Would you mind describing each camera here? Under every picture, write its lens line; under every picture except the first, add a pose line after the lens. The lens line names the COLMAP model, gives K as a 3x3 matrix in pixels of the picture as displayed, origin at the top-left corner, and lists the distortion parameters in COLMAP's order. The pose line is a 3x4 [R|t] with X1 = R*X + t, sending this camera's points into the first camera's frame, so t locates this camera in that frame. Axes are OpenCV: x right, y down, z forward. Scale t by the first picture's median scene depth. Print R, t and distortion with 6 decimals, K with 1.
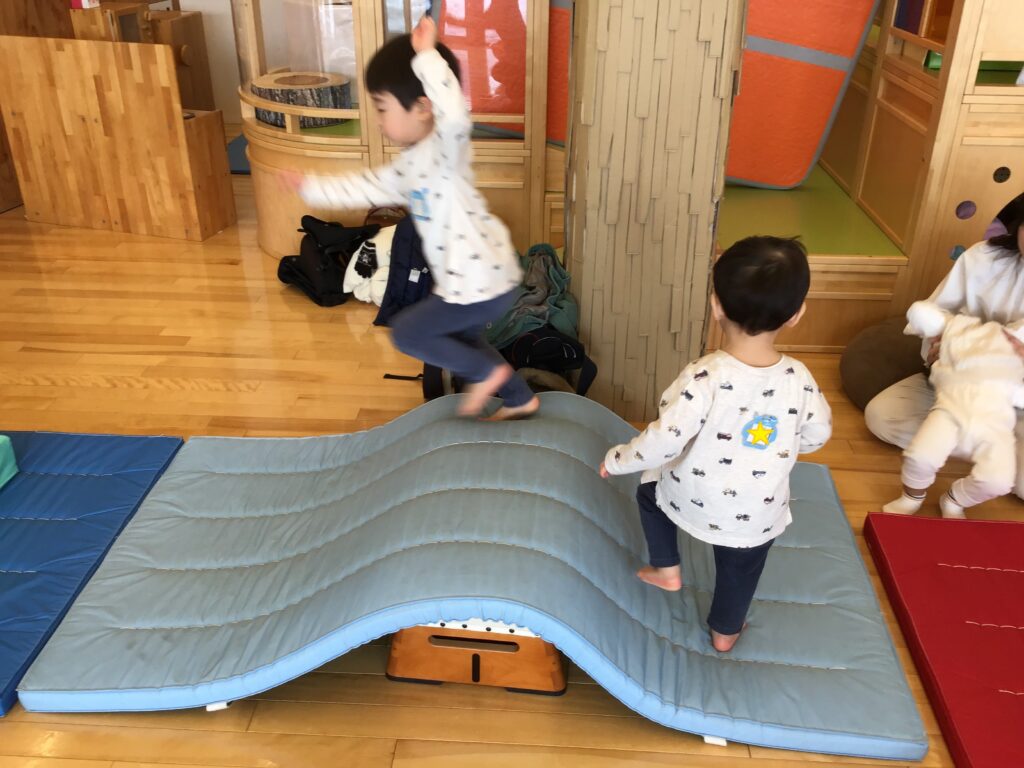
lens RADIAL K [[922.8, 0, 518.6], [0, 922.8, 387.0], [0, 0, 1]] dist [0.099107, -0.167128]
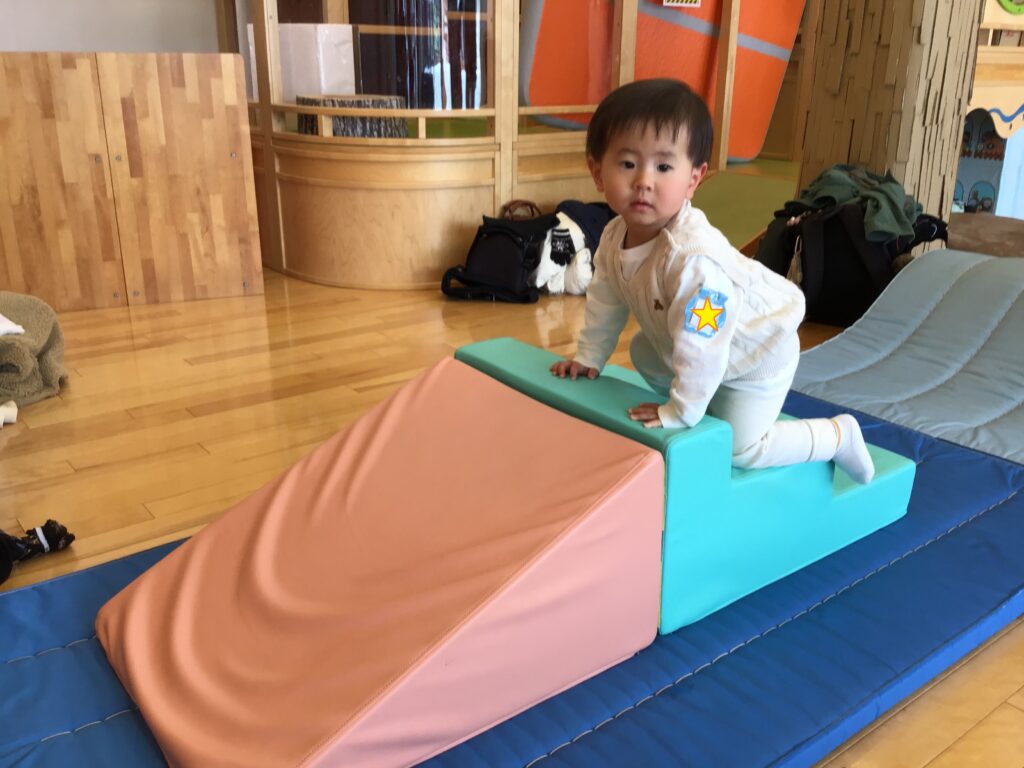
lens RADIAL K [[935.0, 0, 512.0], [0, 935.0, 384.0], [0, 0, 1]] dist [0.110137, -0.210884]
pose [[0.761288, -0.218255, 0.610578, -0.715075], [0.304596, 0.951658, -0.039603, 0.019287], [-0.572418, 0.216129, 0.790965, 0.241459]]
